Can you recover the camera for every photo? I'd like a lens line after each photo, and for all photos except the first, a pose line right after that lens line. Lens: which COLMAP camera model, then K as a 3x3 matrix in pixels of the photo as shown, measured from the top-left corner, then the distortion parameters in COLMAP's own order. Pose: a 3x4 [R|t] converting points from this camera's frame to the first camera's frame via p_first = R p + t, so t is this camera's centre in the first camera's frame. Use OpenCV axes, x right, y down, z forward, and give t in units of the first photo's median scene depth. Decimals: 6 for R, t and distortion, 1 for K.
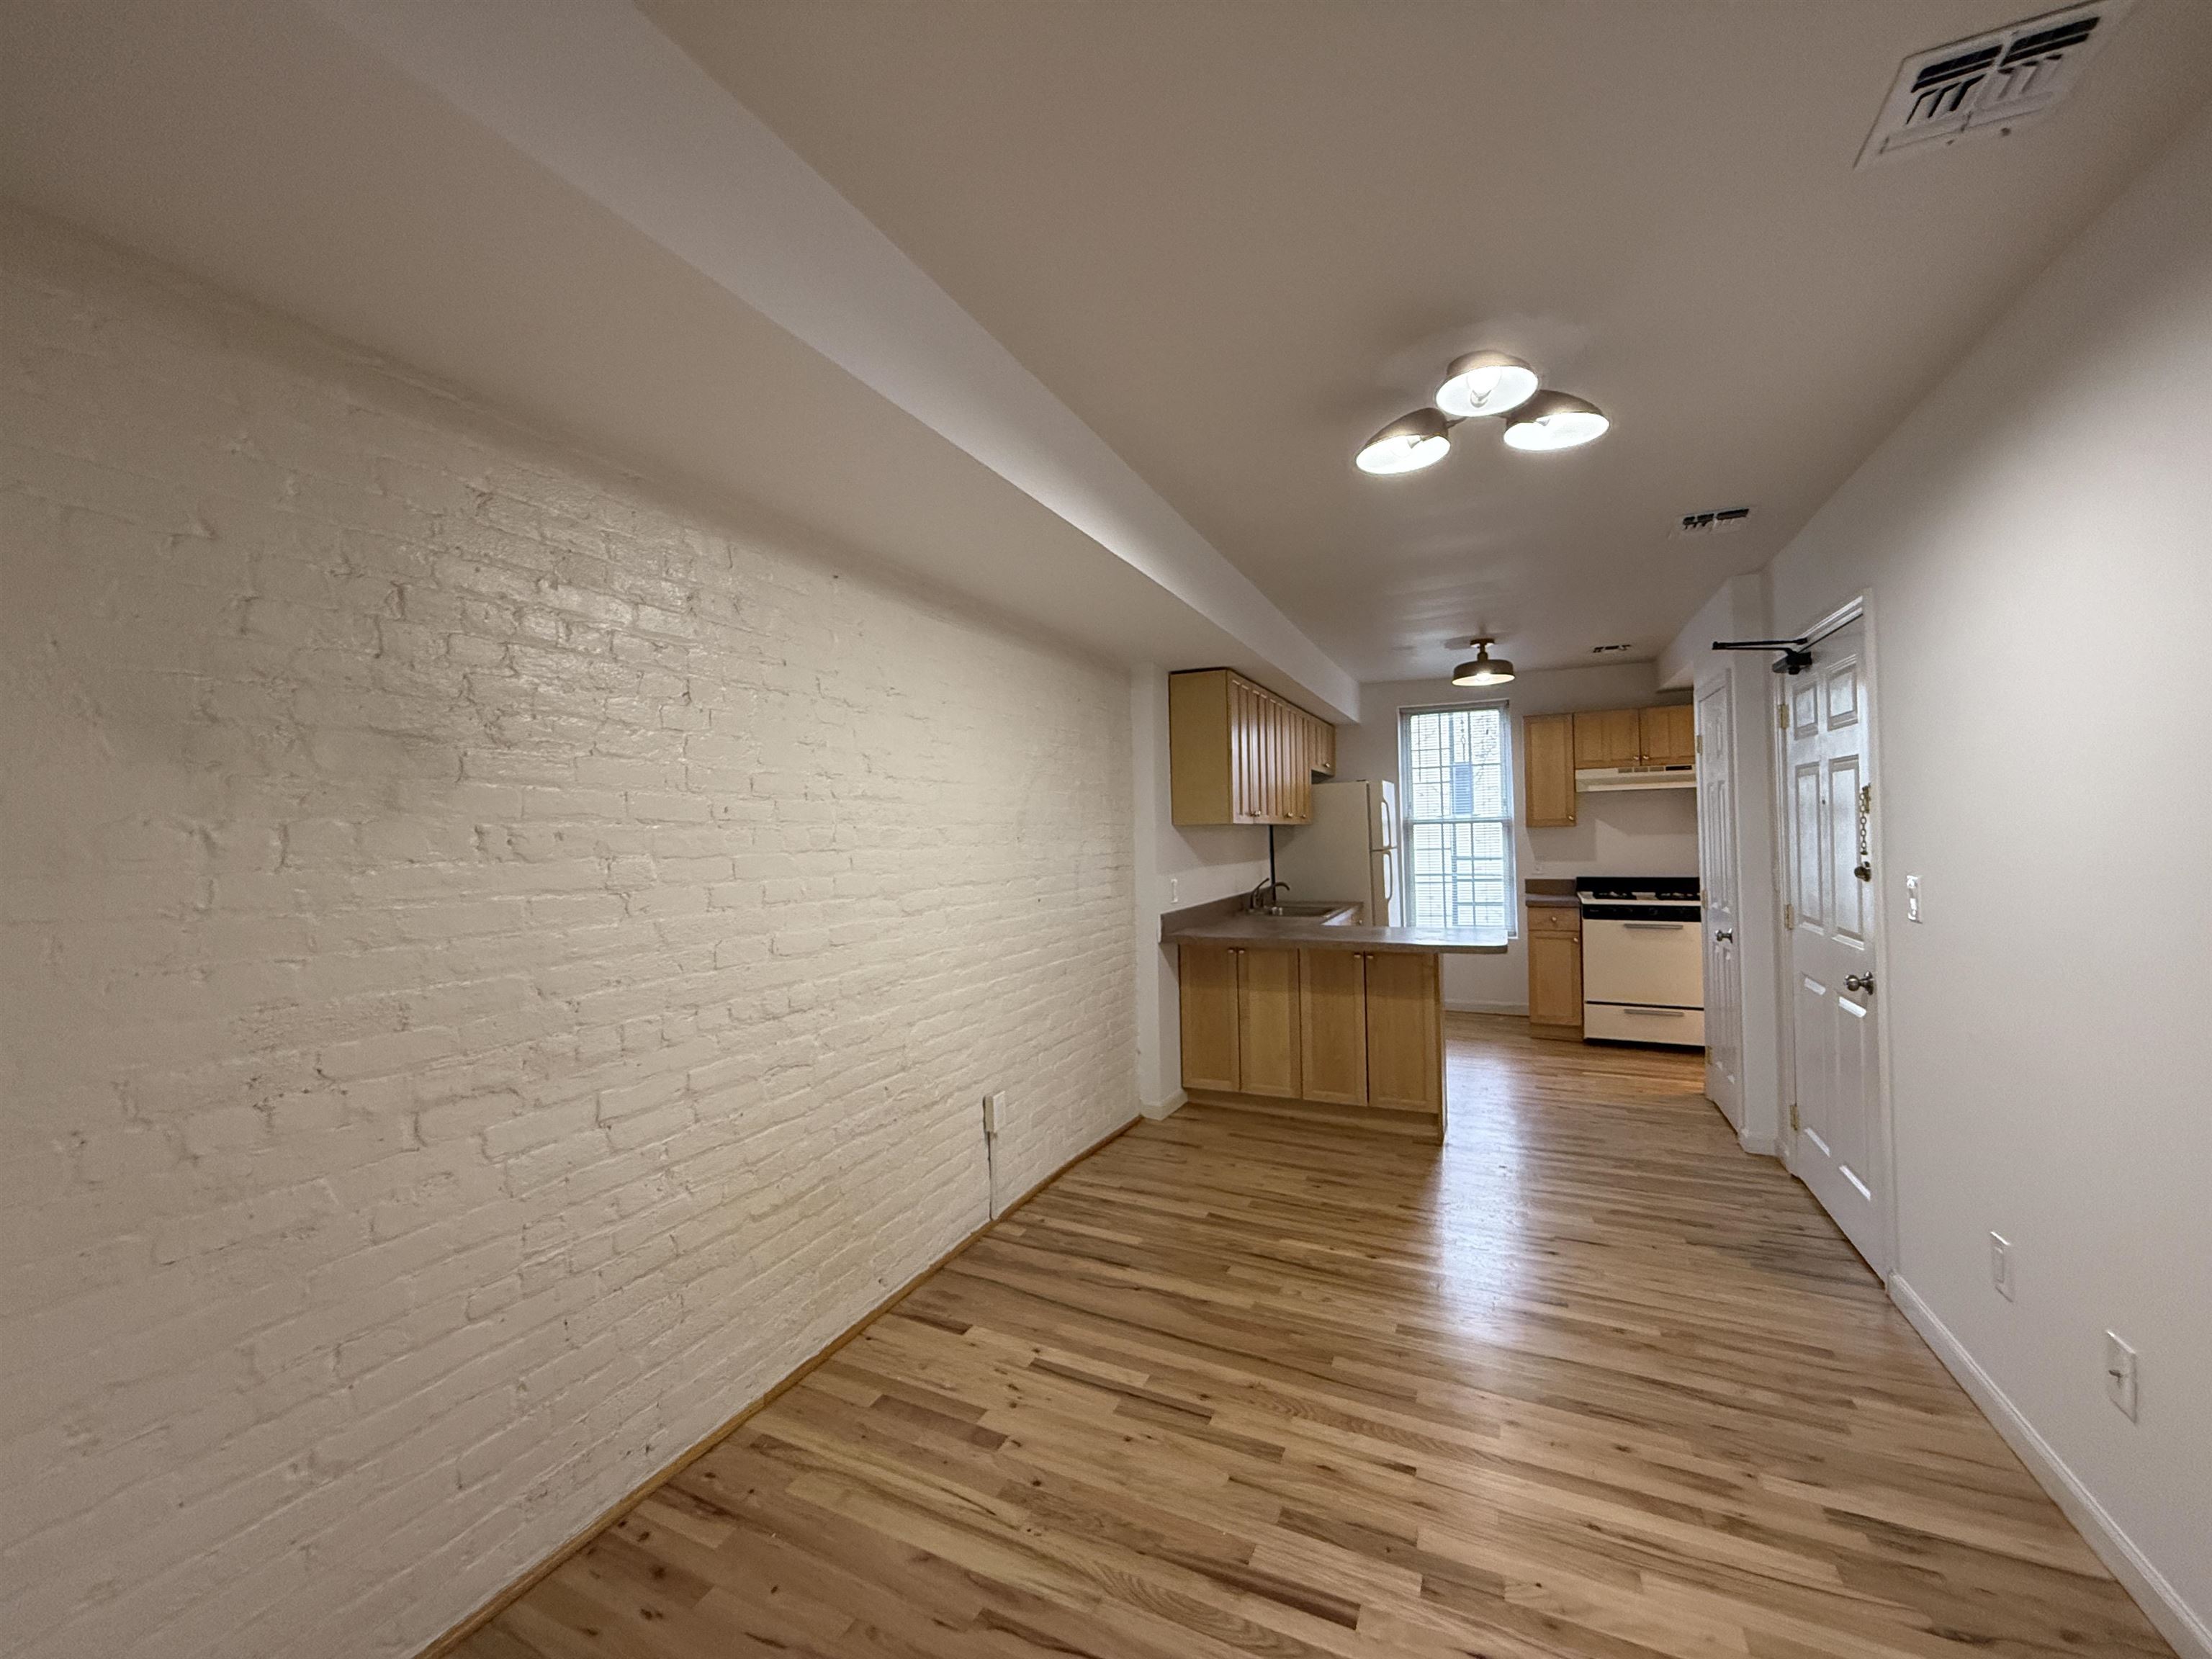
lens RADIAL K [[882.9, 0, 1102.5], [0, 882.9, 827.0], [0, 0, 1]] dist [0.000140, 0.000205]
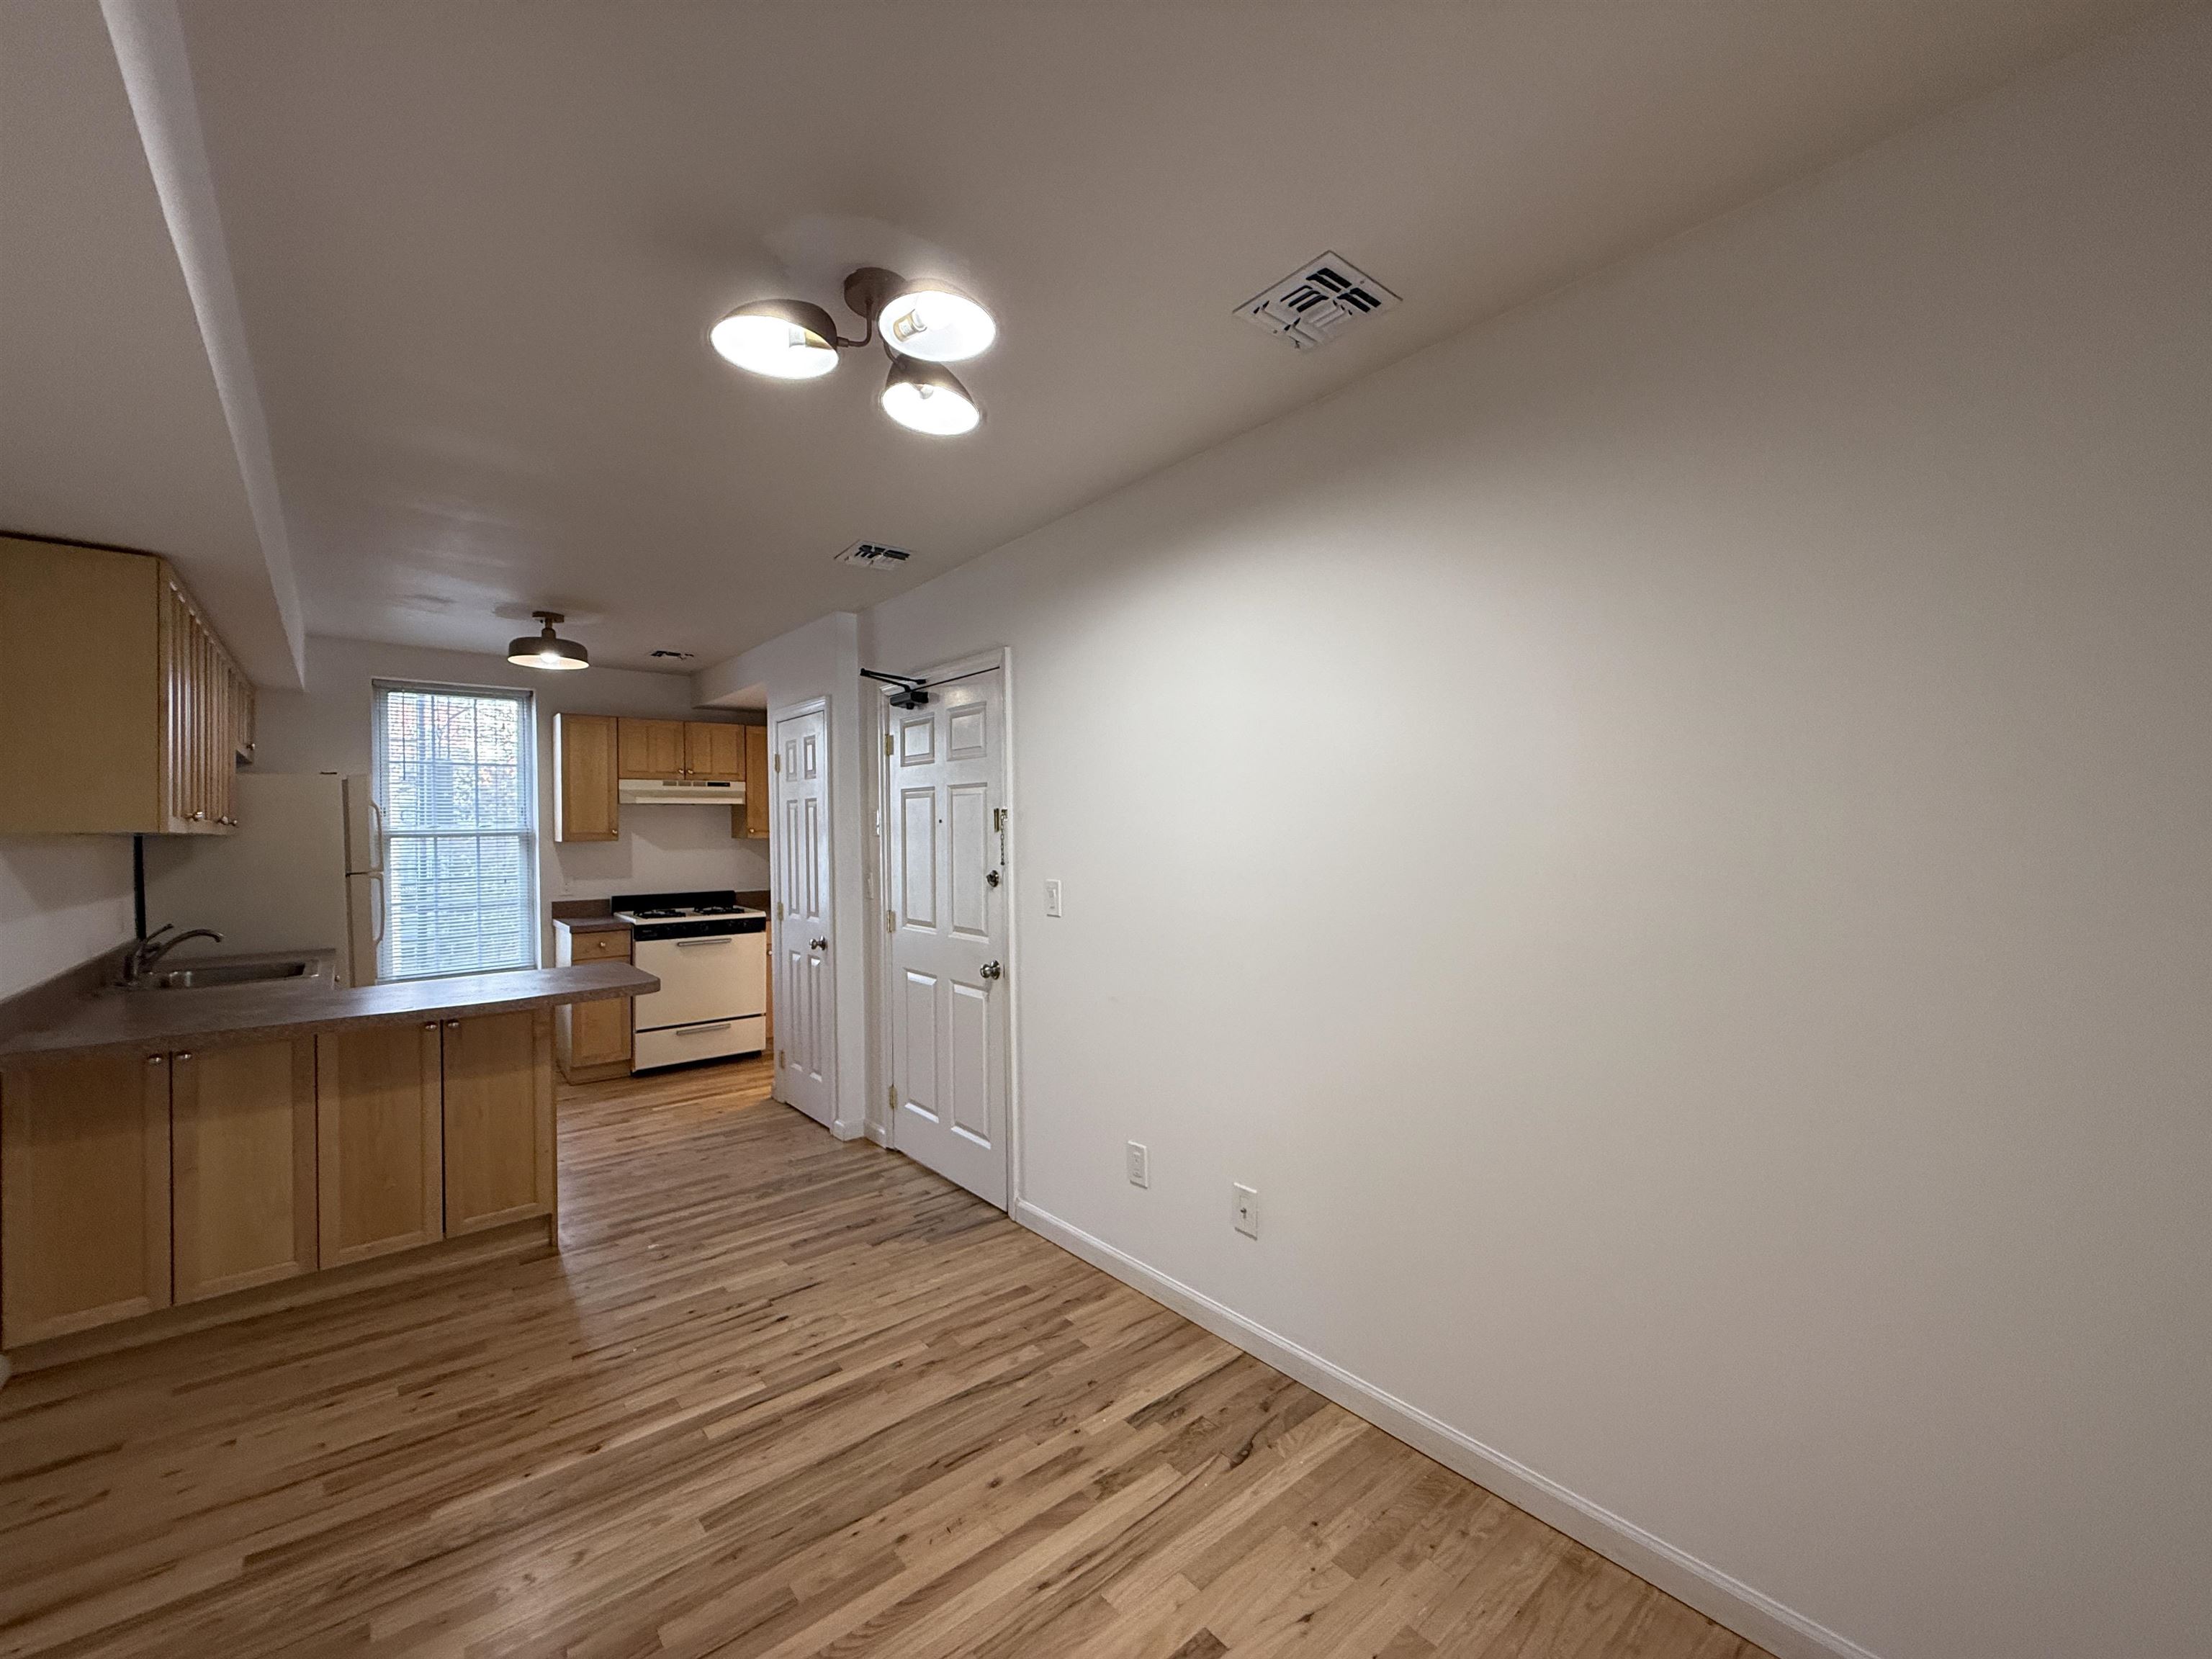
lens RADIAL K [[882.9, 0, 1103.3], [0, 882.9, 829.0], [0, 0, 1]] dist [0.000140, 0.000205]
pose [[0.418249, 0.018001, 0.908154, -0.121276], [-0.003527, 0.999828, -0.018193, 0.002365], [-0.908326, 0.004406, 0.418241, 0.233015]]
